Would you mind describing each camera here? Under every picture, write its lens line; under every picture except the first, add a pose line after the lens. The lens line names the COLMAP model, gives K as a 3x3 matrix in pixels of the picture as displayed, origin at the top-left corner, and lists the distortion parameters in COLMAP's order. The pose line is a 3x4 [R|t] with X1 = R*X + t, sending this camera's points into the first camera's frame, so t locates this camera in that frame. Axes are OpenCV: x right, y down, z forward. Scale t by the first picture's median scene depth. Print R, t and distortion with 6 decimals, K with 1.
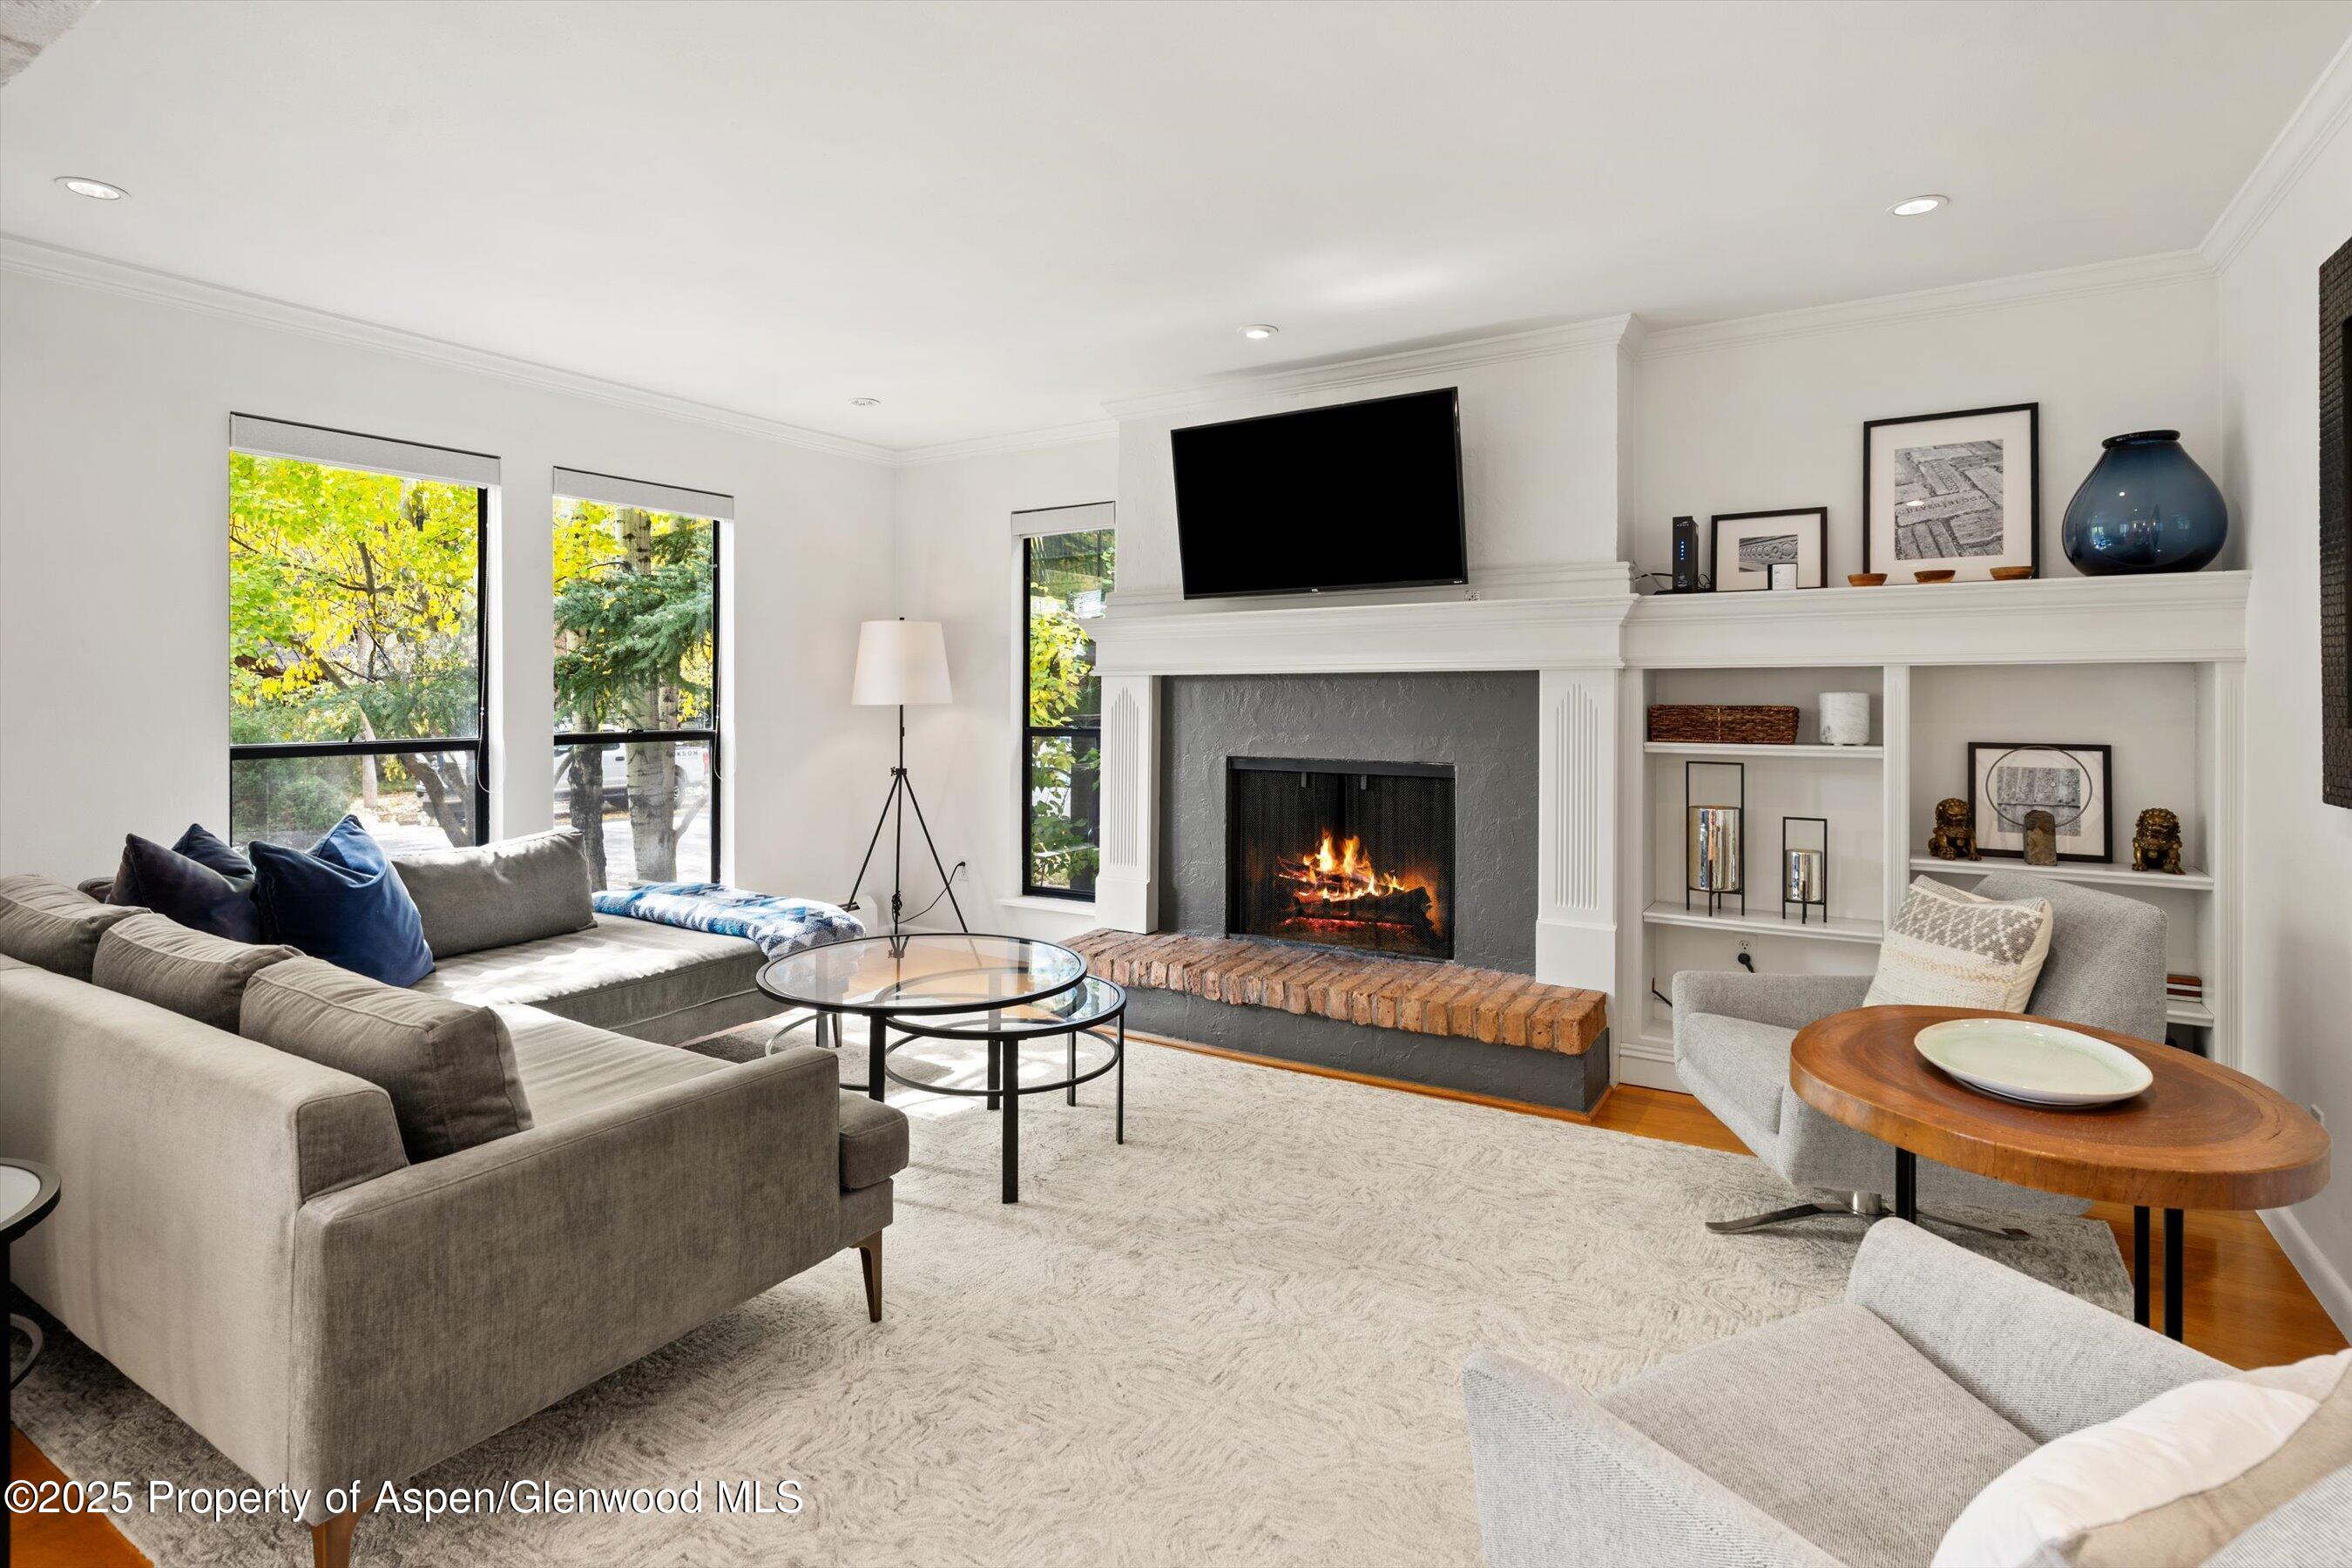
lens RADIAL K [[1152.8, 0, 1170.5], [0, 1152.8, 693.8], [0, 0, 1]] dist [0.001011, 0.000168]
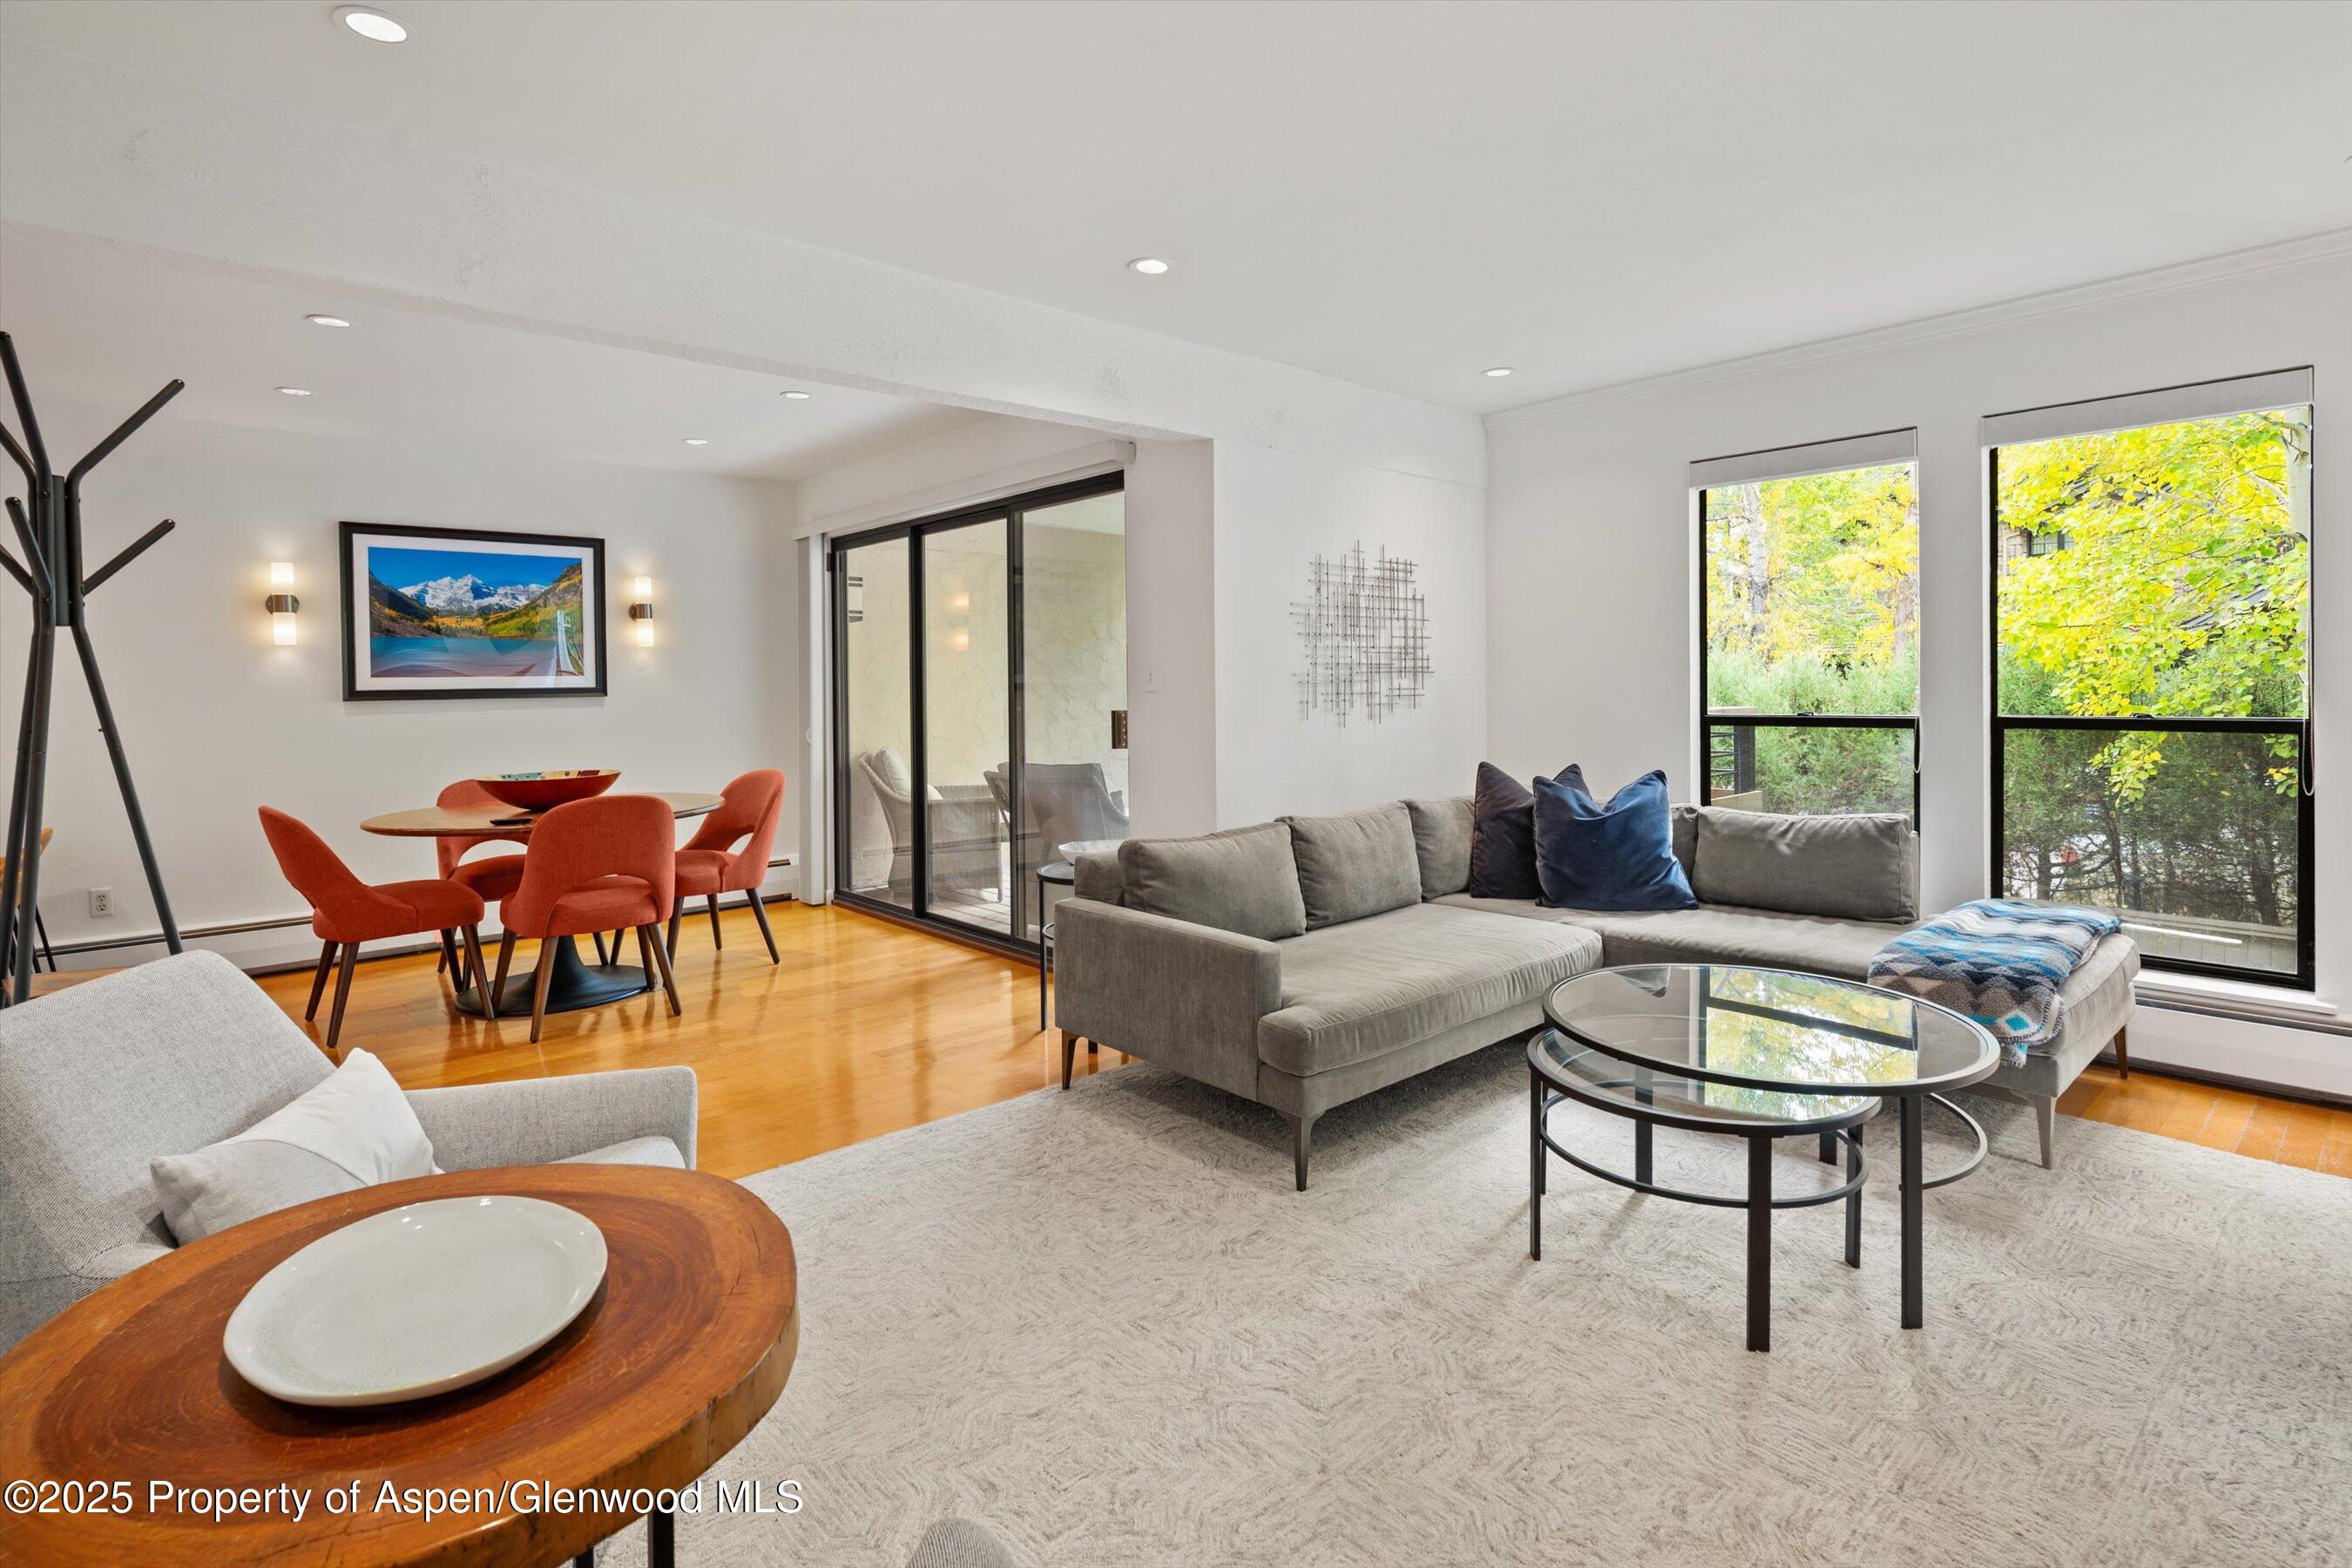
lens RADIAL K [[1152.8, 0, 1170.5], [0, 1152.8, 693.8], [0, 0, 1]] dist [0.001011, 0.000168]
pose [[-0.282404, 0.013538, -0.959200, 0.601204], [0.017689, 0.999804, 0.008903, 0.001429], [0.959133, -0.014453, -0.282588, 0.769671]]
